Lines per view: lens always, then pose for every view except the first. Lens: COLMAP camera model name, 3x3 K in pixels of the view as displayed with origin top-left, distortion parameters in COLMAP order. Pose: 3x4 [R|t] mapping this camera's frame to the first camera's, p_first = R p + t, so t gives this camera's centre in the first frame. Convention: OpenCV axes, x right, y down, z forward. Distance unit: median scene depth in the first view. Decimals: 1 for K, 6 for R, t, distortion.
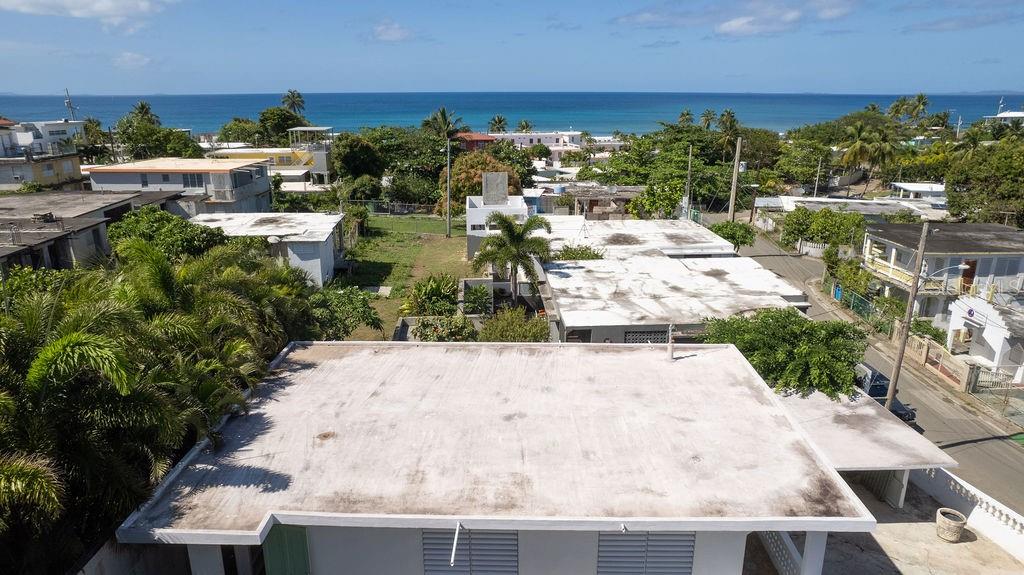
lens RADIAL K [[662.2, 0, 512.0], [0, 662.2, 287.5], [0, 0, 1]] dist [-0.060637, 0.040055]
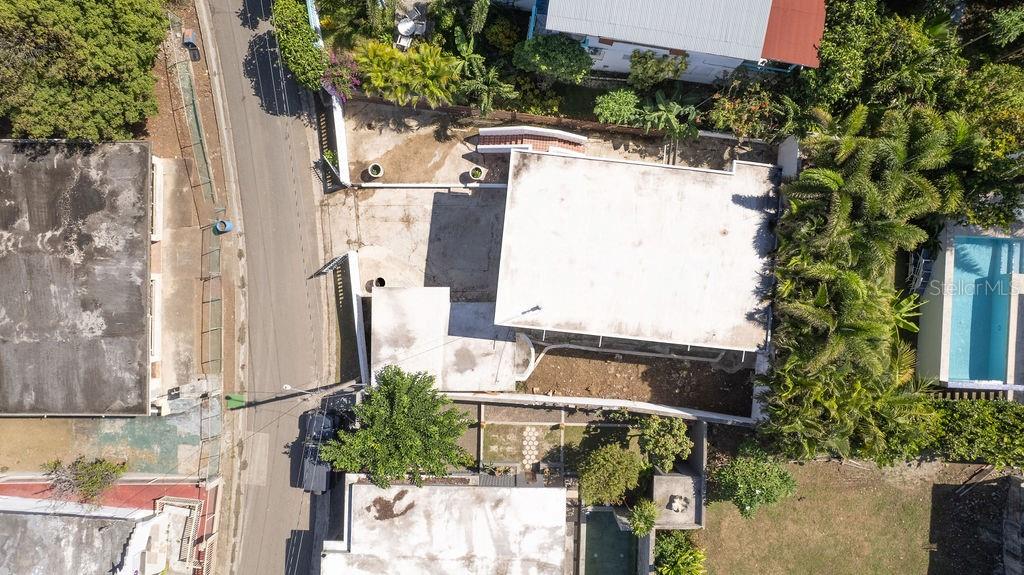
lens RADIAL K [[662.2, 0, 512.0], [0, 662.2, 287.5], [0, 0, 1]] dist [-0.060637, 0.040055]
pose [[-0.996291, -0.086050, -0.000754, 0.157850], [0.022209, -0.265588, 0.963831, -0.745873], [-0.083138, 0.960239, 0.266514, 0.245643]]
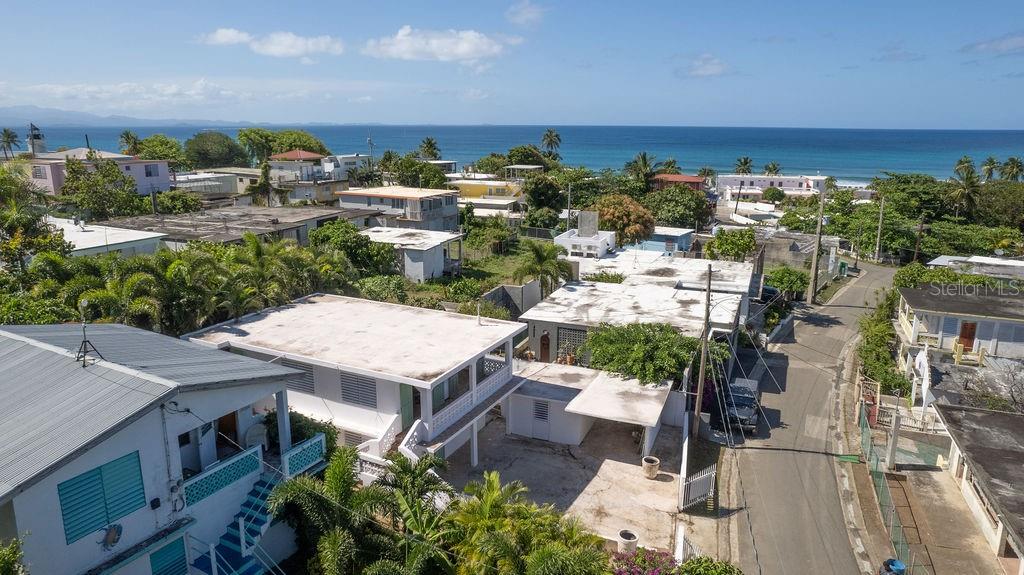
lens RADIAL K [[662.2, 0, 512.0], [0, 662.2, 287.5], [0, 0, 1]] dist [-0.060637, 0.040055]
pose [[0.901676, 0.107293, -0.418889, 0.501409], [-0.127165, 0.991686, -0.019720, 0.017436], [0.413290, 0.071049, 0.907823, -0.257329]]
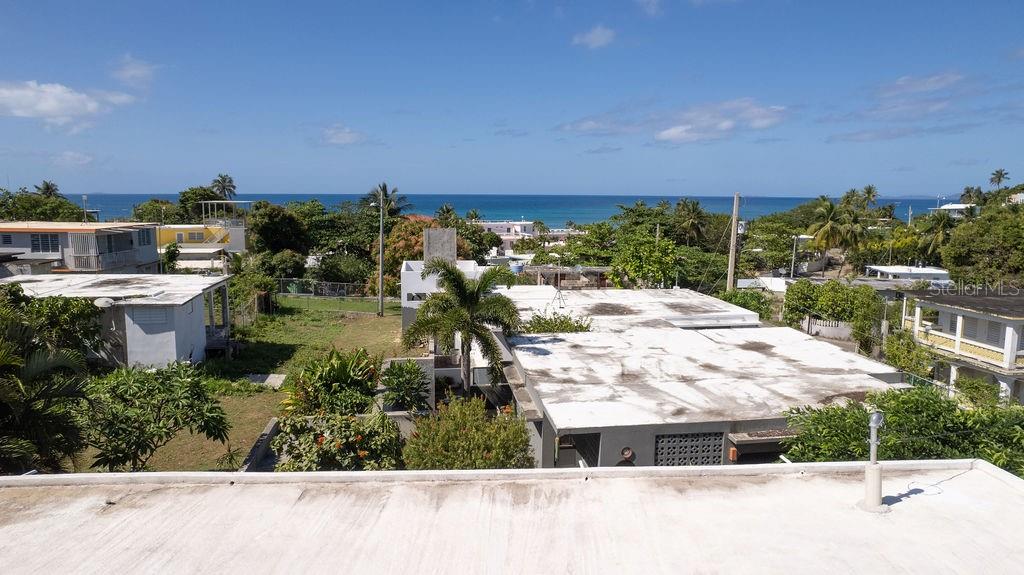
lens RADIAL K [[672.6, 0, 521.7], [0, 672.6, 275.3], [0, 0, 1]] dist [-0.062540, 0.056515]
pose [[0.995840, 0.000653, 0.091118, -0.002501], [0.014677, 0.985768, -0.167468, 0.017238], [-0.089930, 0.168108, 0.981658, 0.285391]]
